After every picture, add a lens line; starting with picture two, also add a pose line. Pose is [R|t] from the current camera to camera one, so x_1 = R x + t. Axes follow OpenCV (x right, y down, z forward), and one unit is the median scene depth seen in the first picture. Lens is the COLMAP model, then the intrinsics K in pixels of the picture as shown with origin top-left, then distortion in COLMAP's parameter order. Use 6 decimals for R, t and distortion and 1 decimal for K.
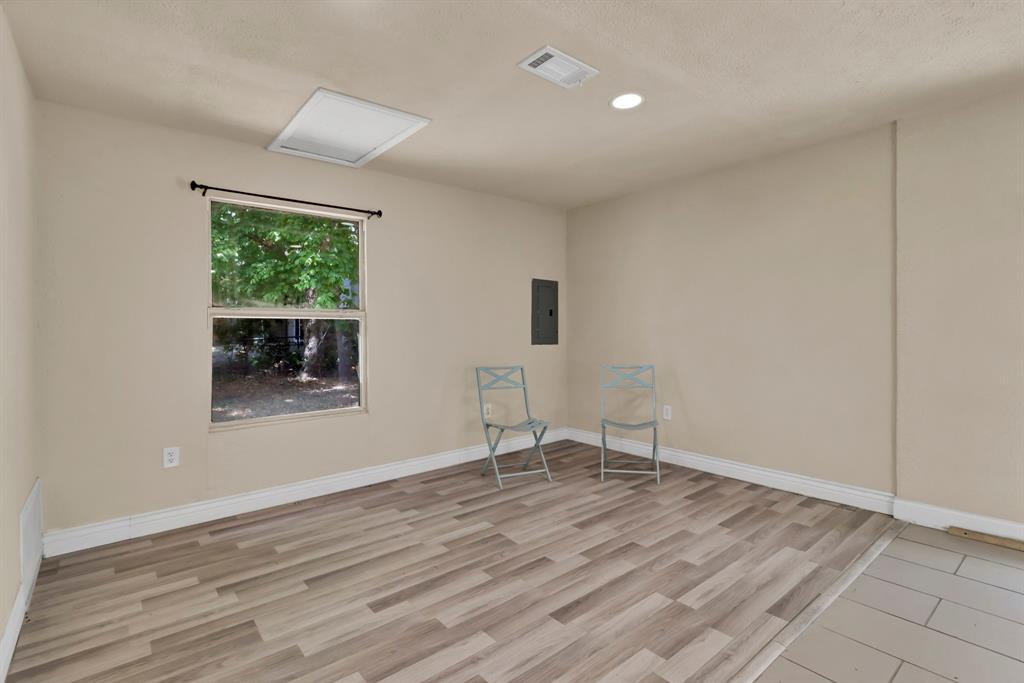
lens RADIAL K [[484.1, 0, 507.2], [0, 484.1, 327.2], [0, 0, 1]] dist [-0.000382, -0.000255]
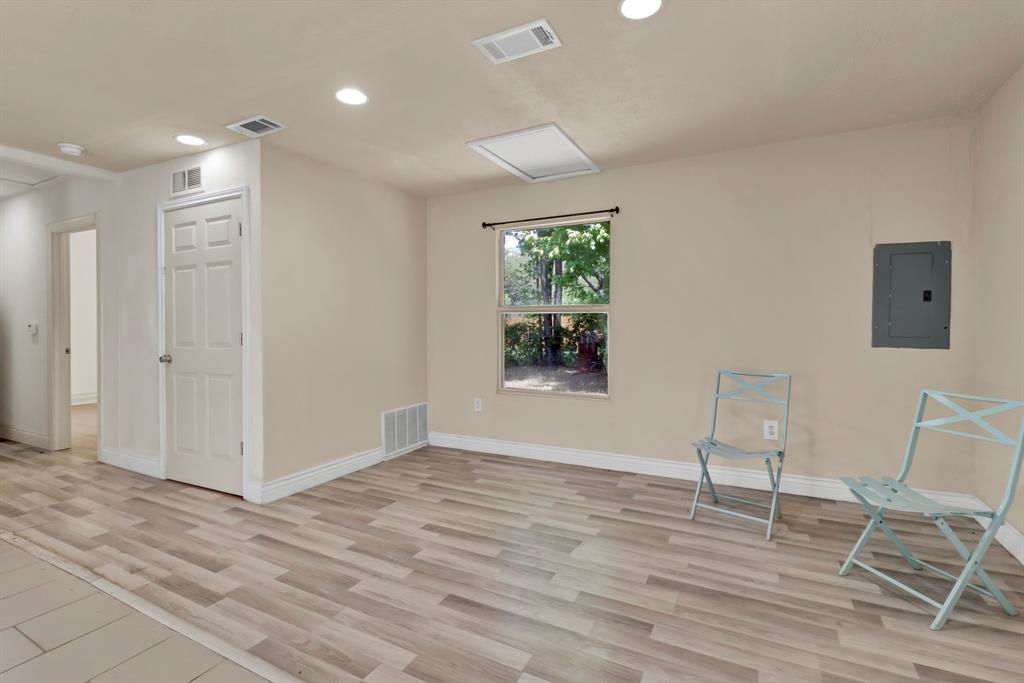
lens RADIAL K [[484.1, 0, 507.2], [0, 484.1, 327.2], [0, 0, 1]] dist [-0.000382, -0.000255]
pose [[0.386978, 0.014441, -0.921976, 0.775247], [0.002752, 0.999855, 0.016816, -0.004797], [0.922085, -0.009044, 0.386883, 0.500531]]
